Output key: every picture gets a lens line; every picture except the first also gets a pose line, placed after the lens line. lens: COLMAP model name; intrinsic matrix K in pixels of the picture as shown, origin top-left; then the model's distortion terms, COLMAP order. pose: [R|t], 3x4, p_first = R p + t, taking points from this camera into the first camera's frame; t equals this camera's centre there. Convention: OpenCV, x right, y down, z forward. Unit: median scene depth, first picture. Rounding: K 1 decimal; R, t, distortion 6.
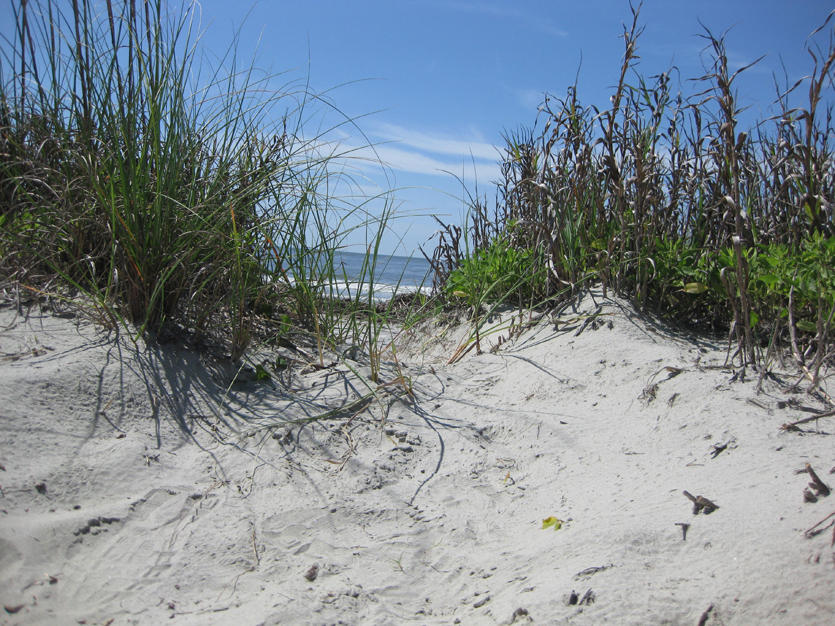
lens RADIAL K [[849.6, 0, 417.6], [0, 849.6, 312.8], [0, 0, 1]] dist [-0.009268, 0.000000]
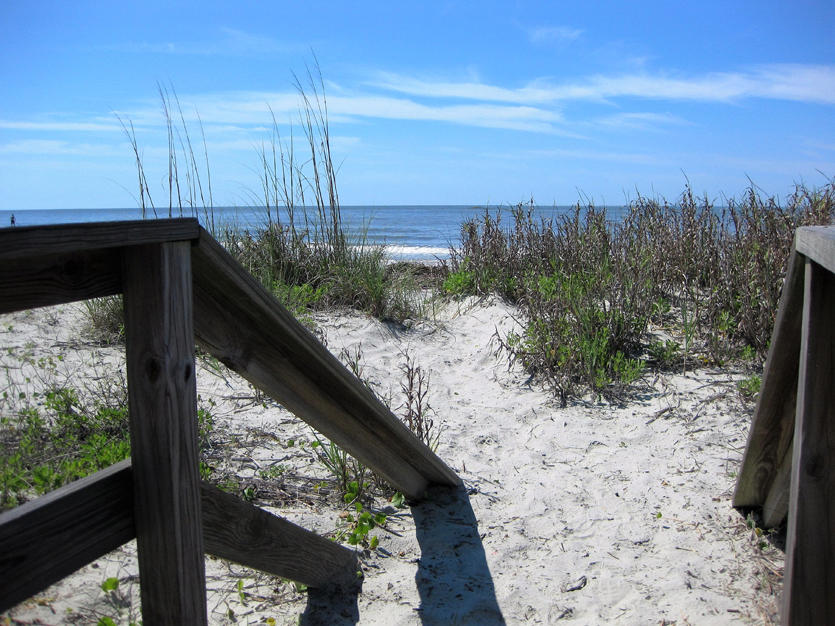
lens RADIAL K [[849.6, 0, 417.5], [0, 849.6, 313.3], [0, 0, 1]] dist [-0.009268, 0.000000]
pose [[0.995095, -0.094072, 0.030587, -0.224484], [0.092015, 0.993772, 0.062851, -0.212485], [-0.036309, -0.059729, 0.997554, -2.672510]]
